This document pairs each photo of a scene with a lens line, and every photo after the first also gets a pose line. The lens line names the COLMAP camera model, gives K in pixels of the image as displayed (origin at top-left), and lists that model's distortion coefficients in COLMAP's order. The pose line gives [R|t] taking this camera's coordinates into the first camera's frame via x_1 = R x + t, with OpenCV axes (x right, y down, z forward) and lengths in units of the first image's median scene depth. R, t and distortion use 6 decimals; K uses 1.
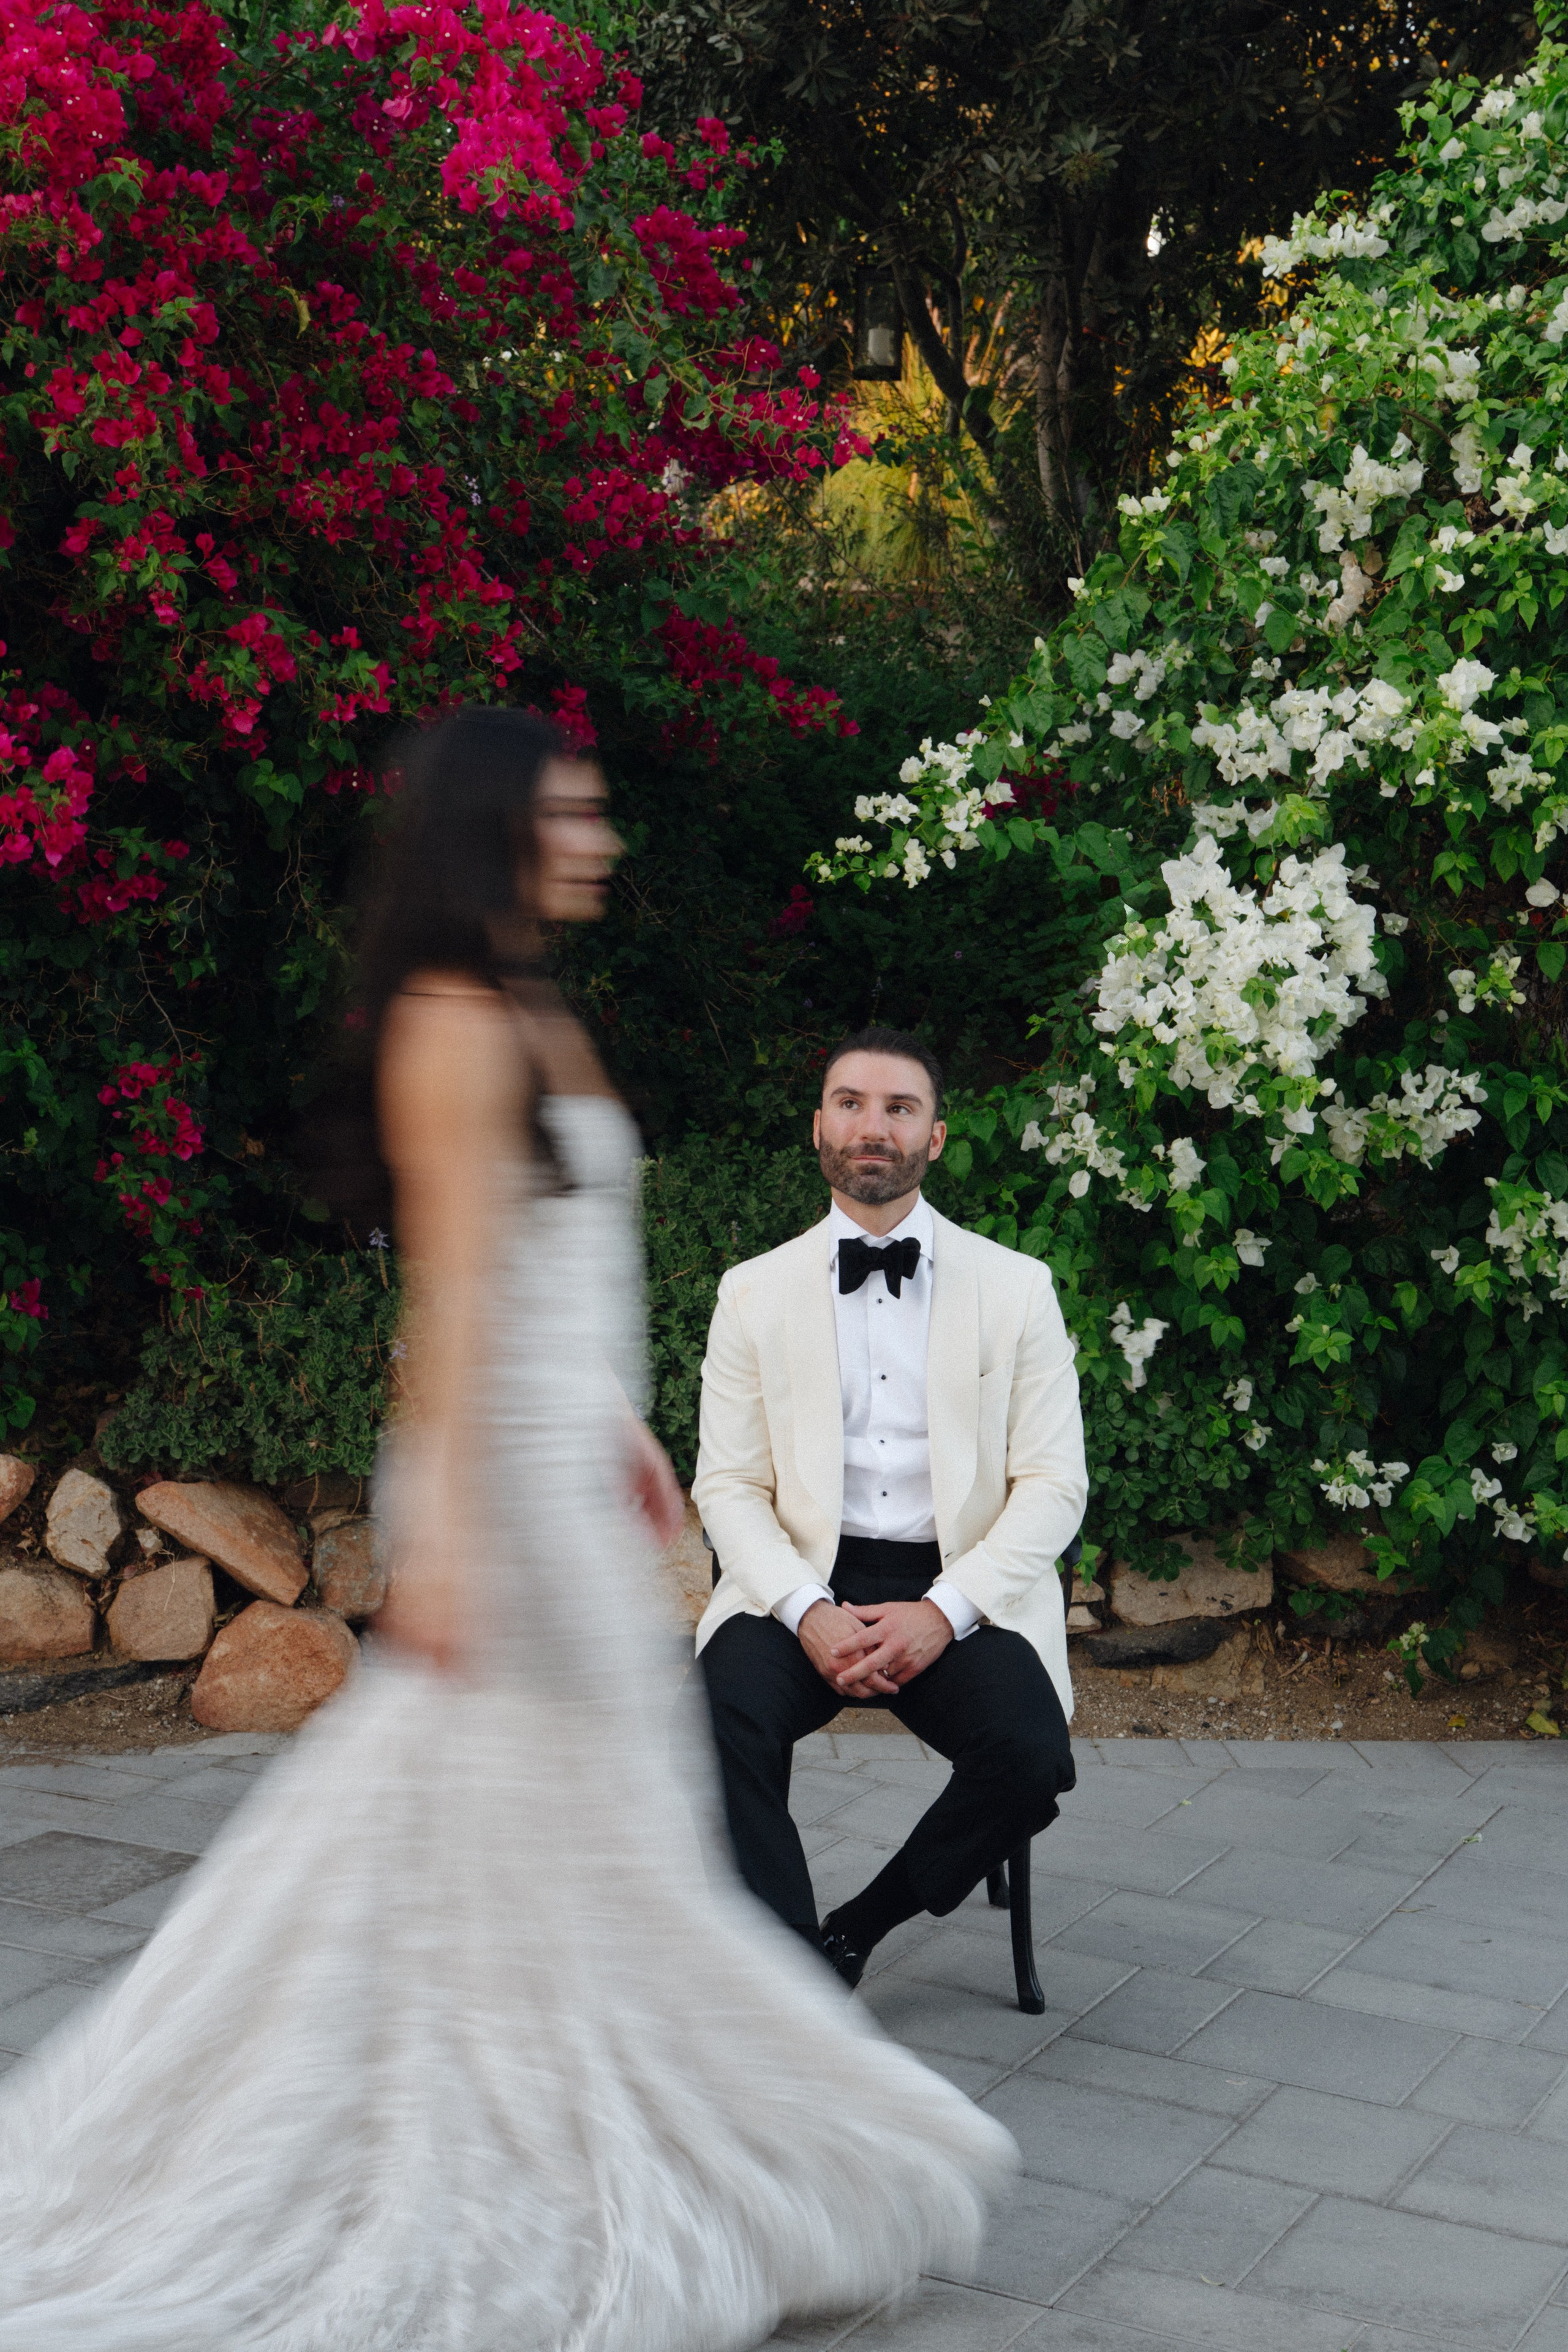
lens RADIAL K [[3168.8, 0, 823.4], [0, 3168.8, 1173.1], [0, 0, 1]] dist [0.218604, -0.027568]
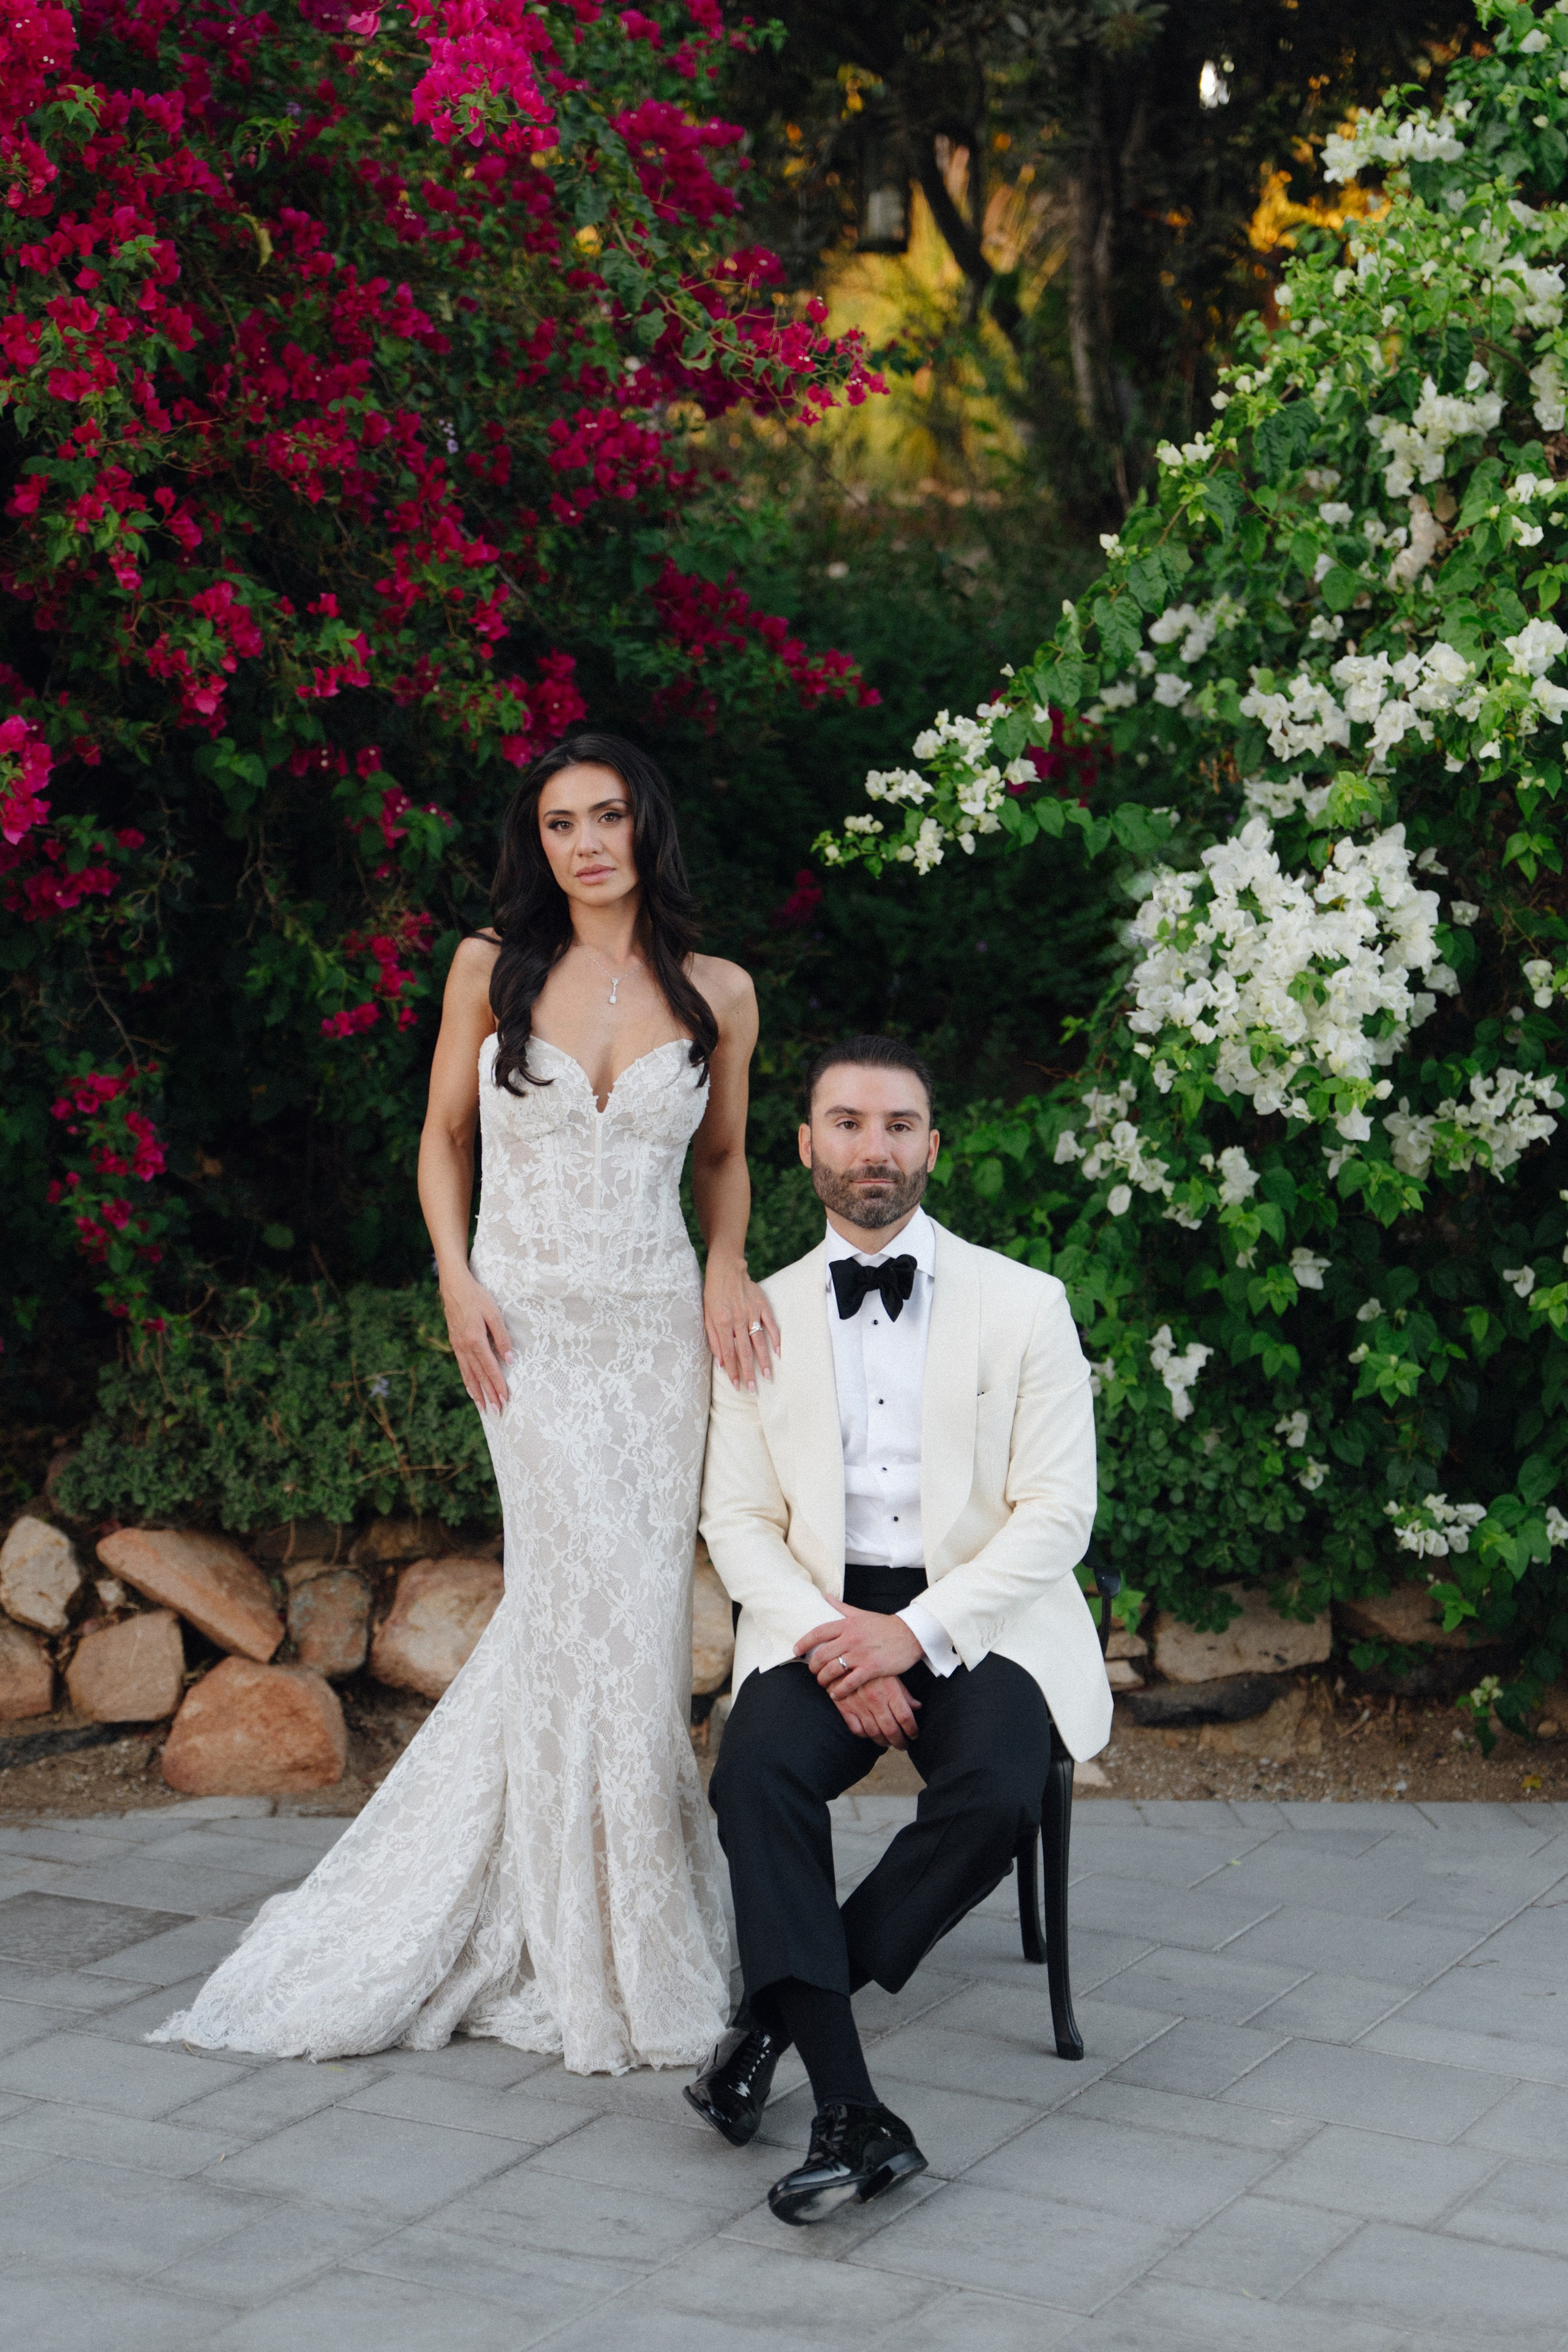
lens RADIAL K [[3984.2, 0, 791.1], [0, 3984.2, 1344.6], [0, 0, 1]] dist [0.411287, -0.920918]
pose [[0.999981, -0.005618, -0.002623, -0.011261], [0.005706, 0.999367, 0.035121, 0.003617], [0.002424, -0.035135, 0.999380, -0.156378]]
